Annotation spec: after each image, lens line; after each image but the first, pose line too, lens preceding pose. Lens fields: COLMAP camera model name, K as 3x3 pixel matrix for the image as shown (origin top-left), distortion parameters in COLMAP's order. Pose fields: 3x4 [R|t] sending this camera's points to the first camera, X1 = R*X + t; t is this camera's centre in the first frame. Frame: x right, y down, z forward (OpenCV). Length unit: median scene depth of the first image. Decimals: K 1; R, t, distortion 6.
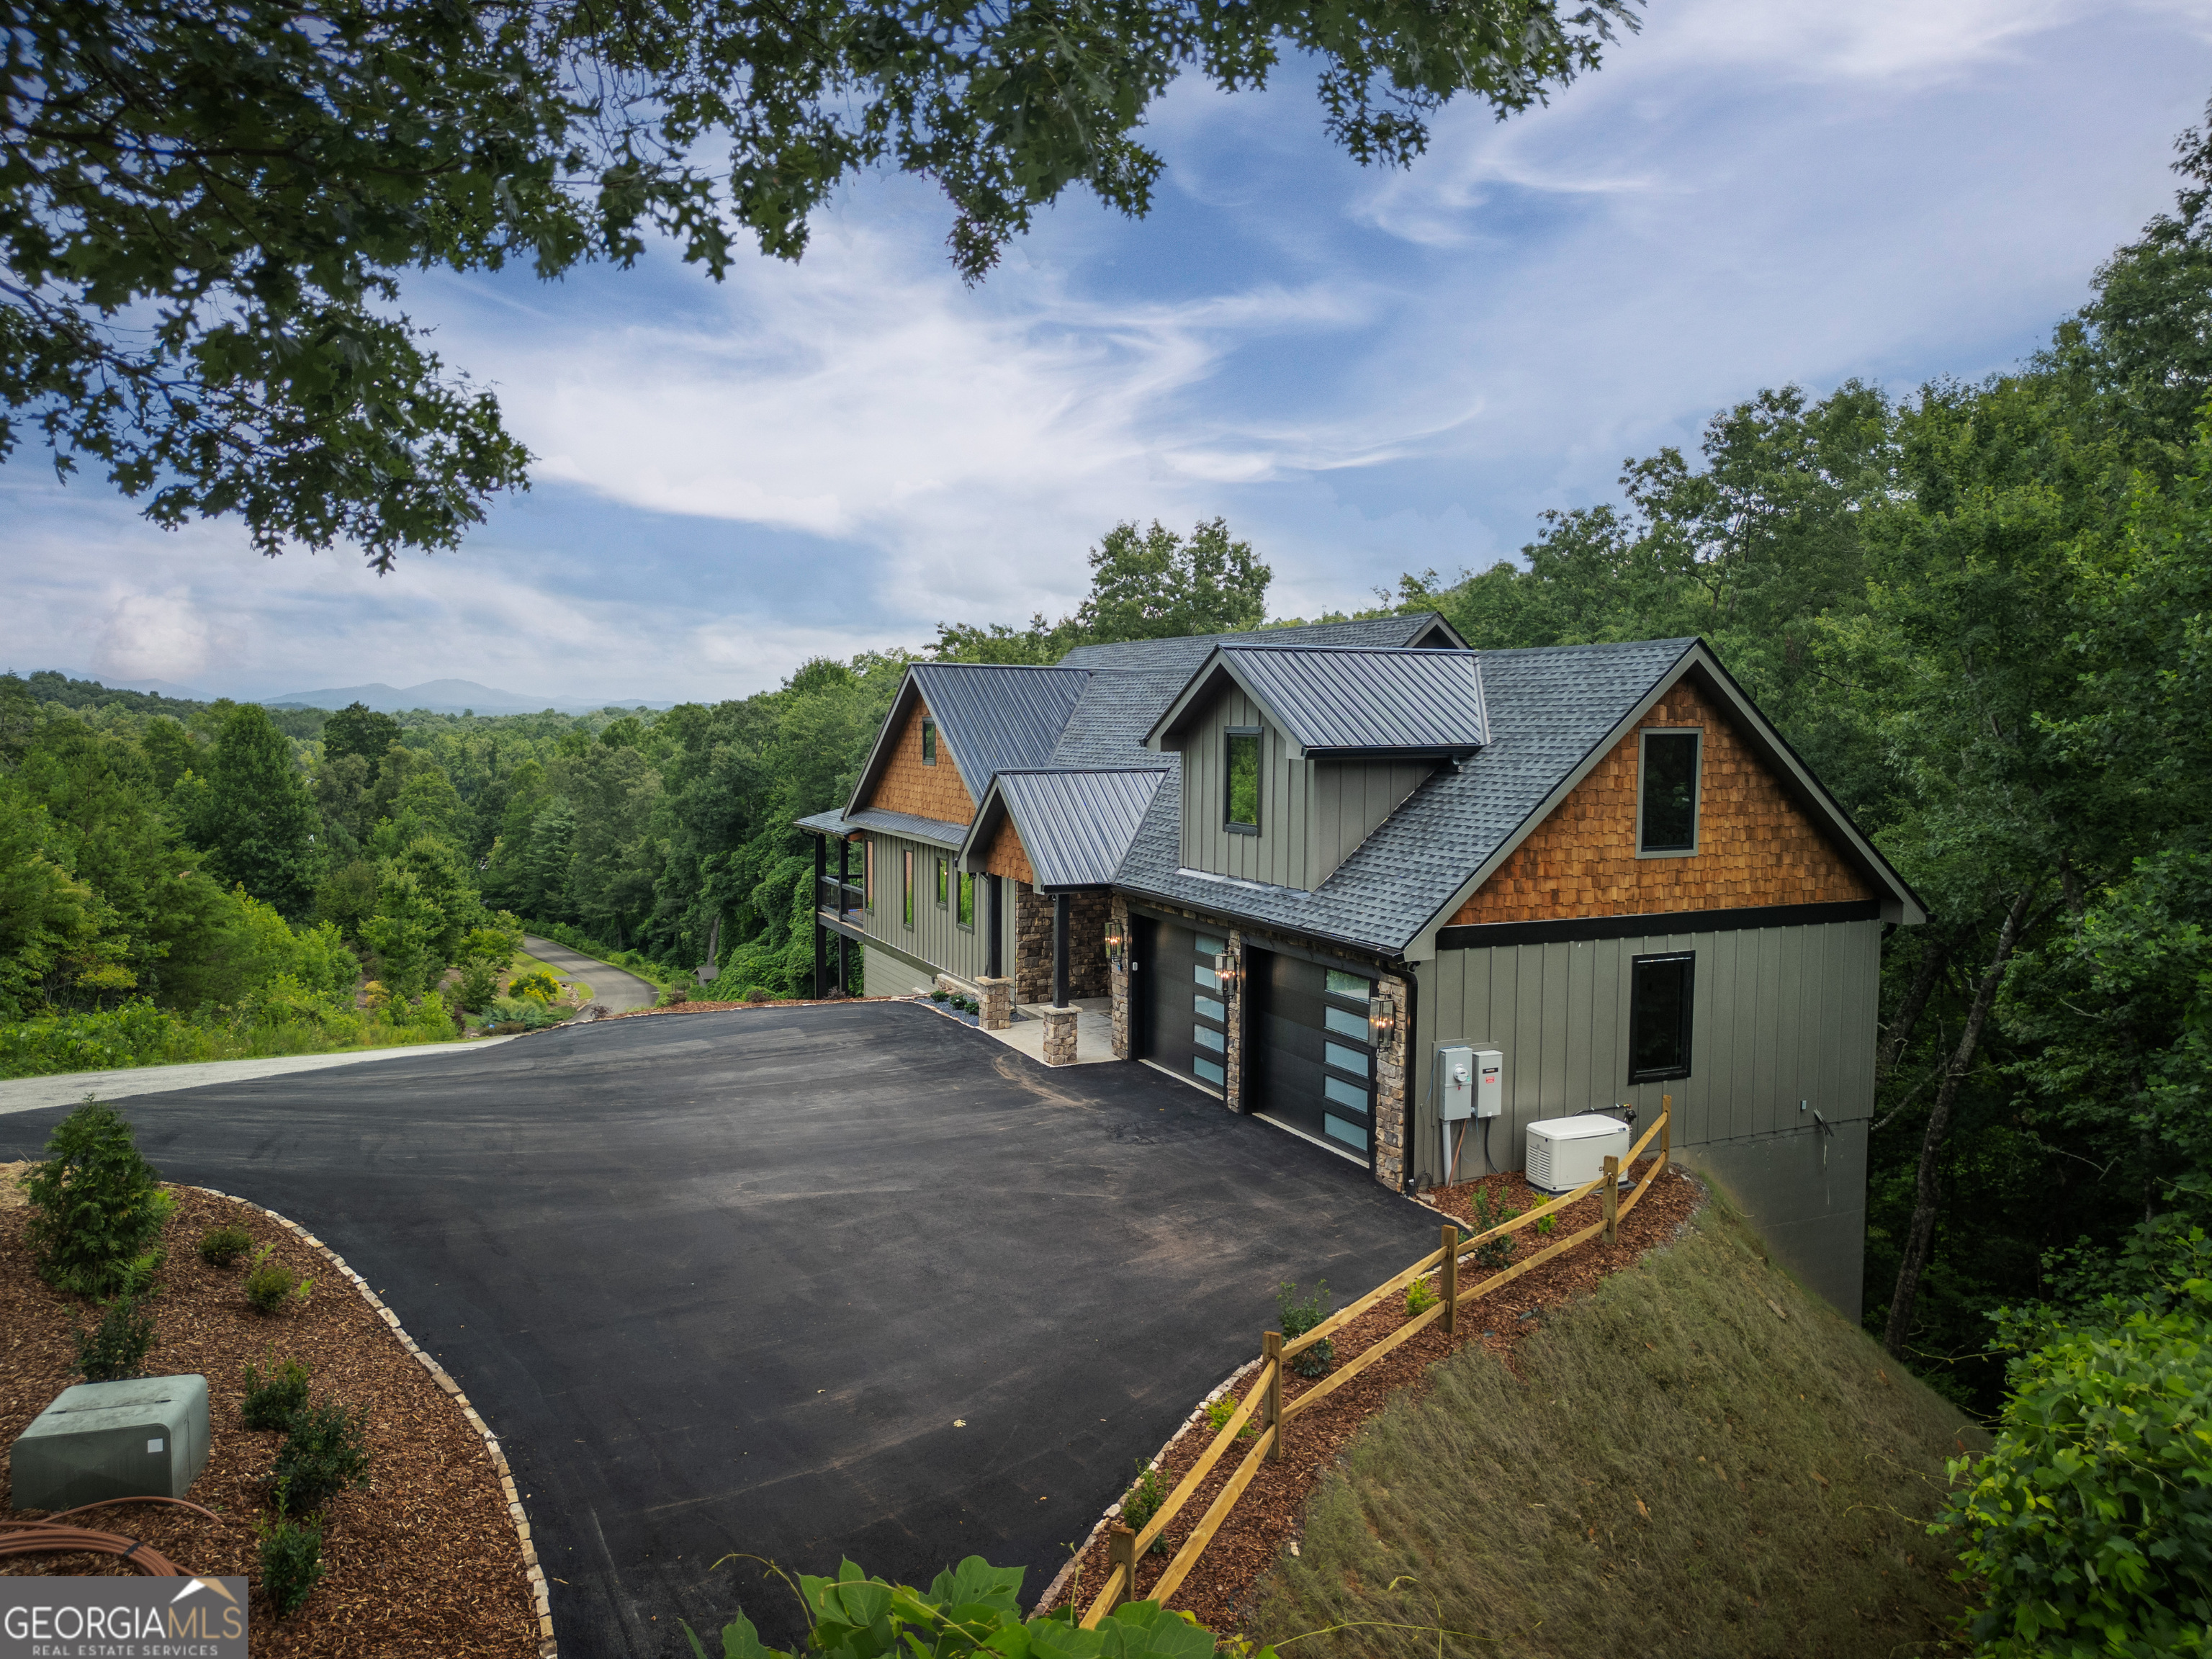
lens RADIAL K [[1559.6, 0, 1118.4], [0, 1559.6, 830.0], [0, 0, 1]] dist [0.082812, -0.072426]
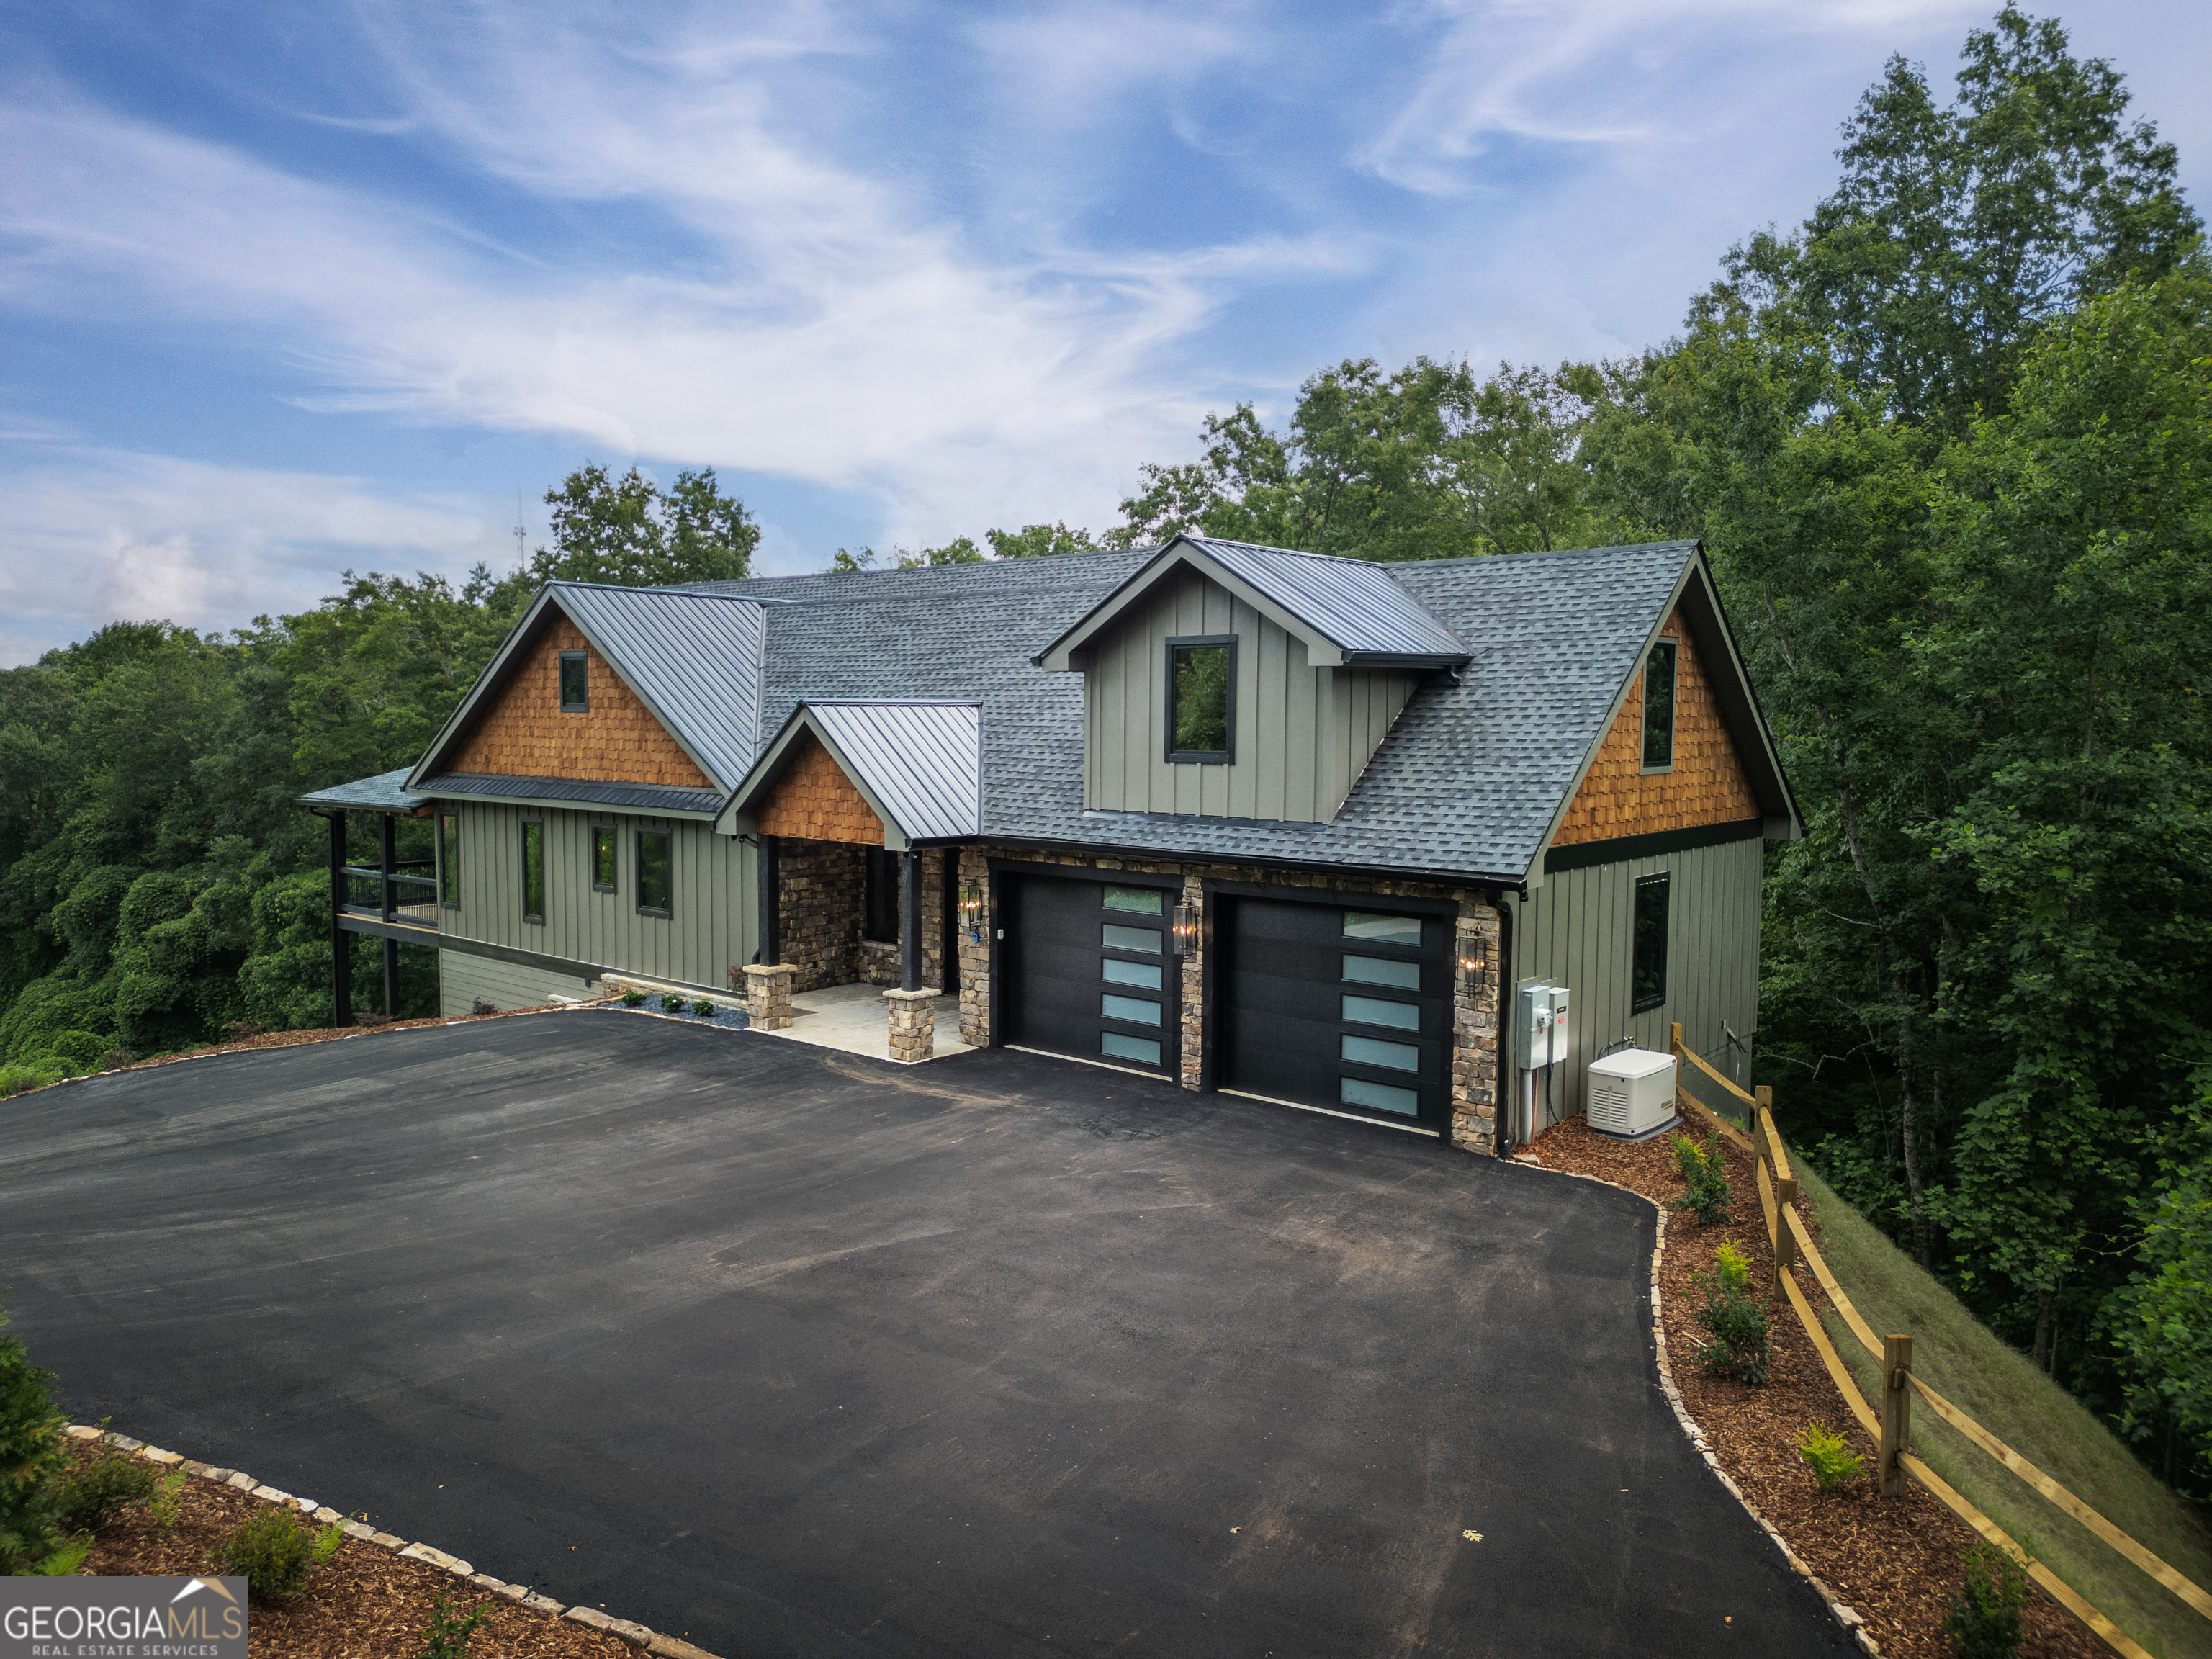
lens RADIAL K [[1548.8, 0, 1106.0], [0, 1548.8, 829.5], [0, 0, 1]] dist [0.074498, -0.060786]
pose [[0.911481, -0.031985, 0.410096, -0.338023], [0.030921, 0.999479, 0.009229, 0.031559], [-0.410177, 0.004268, 0.911996, 0.272436]]
